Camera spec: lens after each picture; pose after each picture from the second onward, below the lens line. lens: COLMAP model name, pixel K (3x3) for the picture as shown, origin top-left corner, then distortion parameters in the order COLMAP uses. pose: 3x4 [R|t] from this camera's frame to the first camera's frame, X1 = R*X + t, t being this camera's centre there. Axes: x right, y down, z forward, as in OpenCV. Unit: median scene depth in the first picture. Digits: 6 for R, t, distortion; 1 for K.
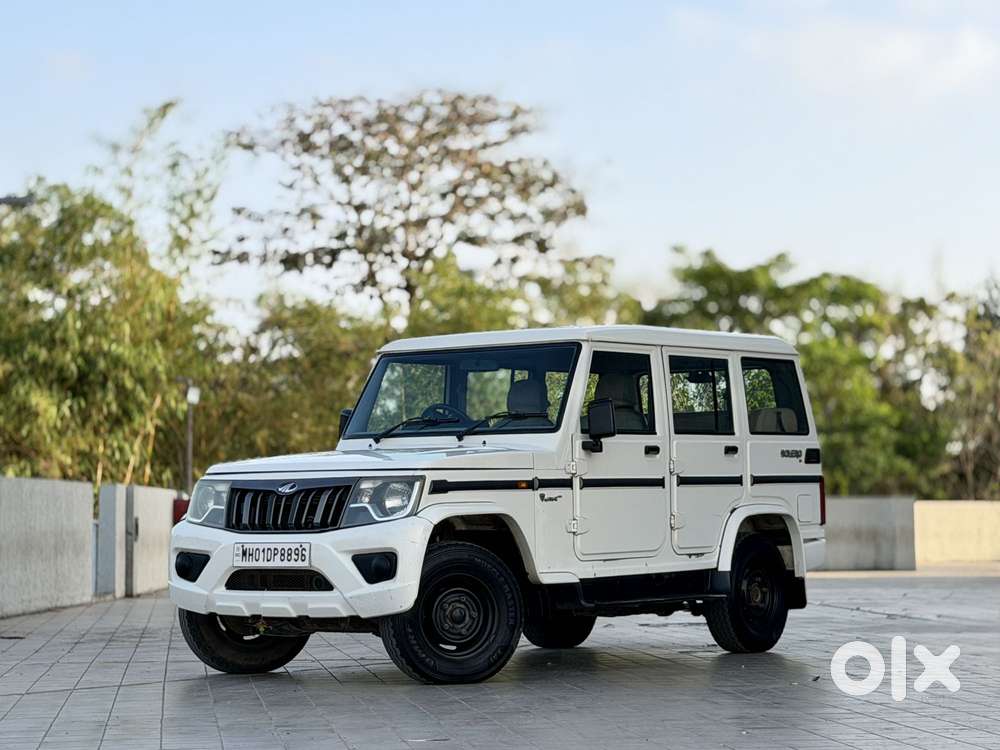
lens RADIAL K [[2173.0, 0, 500.0], [0, 2173.0, 375.0], [0, 0, 1]] dist [0.038517, 0.064267]
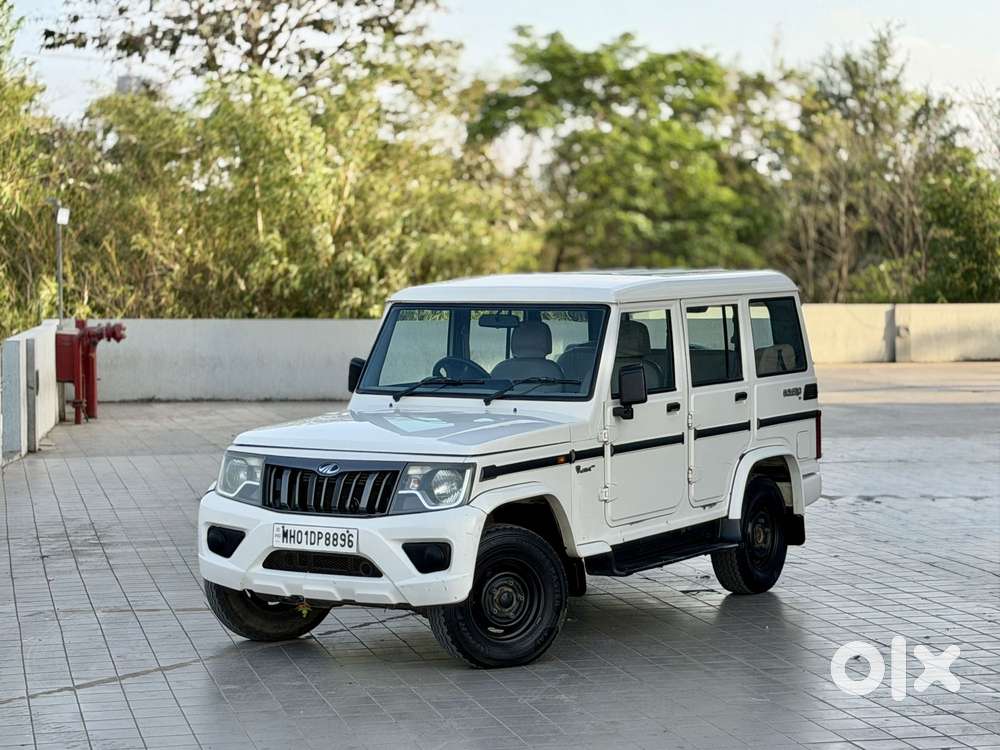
lens RADIAL K [[2200.5, 0, 500.0], [0, 2200.5, 375.0], [0, 0, 1]] dist [0.023917, -0.112215]
pose [[0.996120, -0.003330, 0.087941, -0.102995], [-0.006606, 0.993635, 0.112452, -0.098059], [-0.087755, -0.112596, 0.989758, 0.011191]]
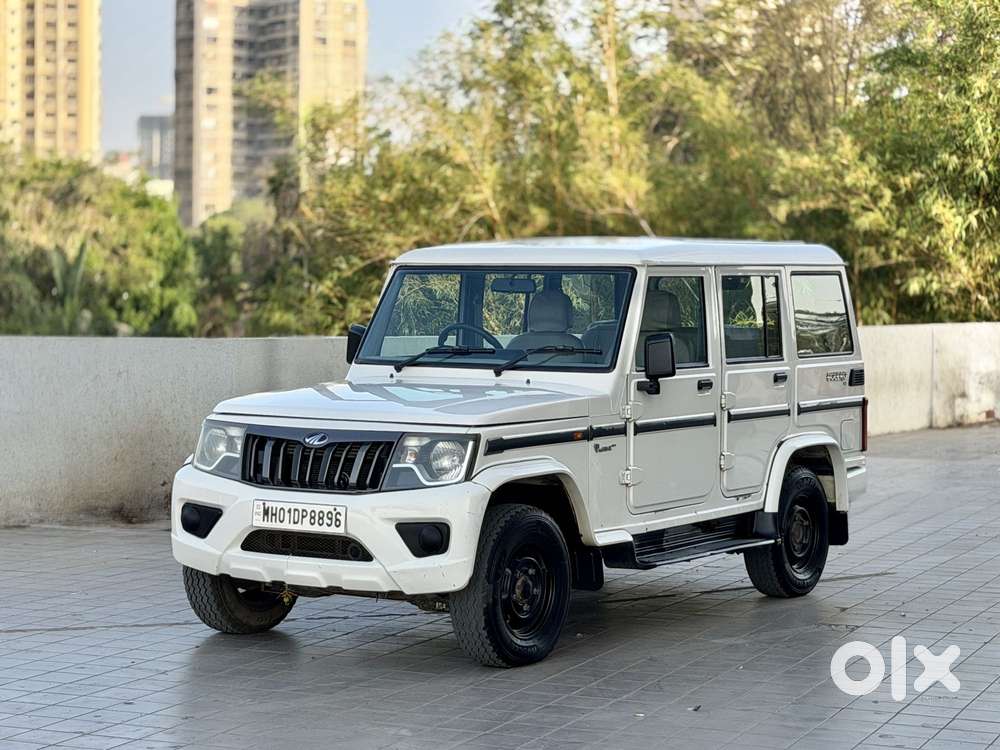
lens RADIAL K [[2200.5, 0, 500.0], [0, 2200.5, 375.0], [0, 0, 1]] dist [0.023917, -0.112215]
pose [[0.997362, 0.016911, 0.070591, -0.082854], [-0.023993, 0.994626, 0.100715, -0.062128], [-0.068508, -0.102143, 0.992408, 0.110582]]
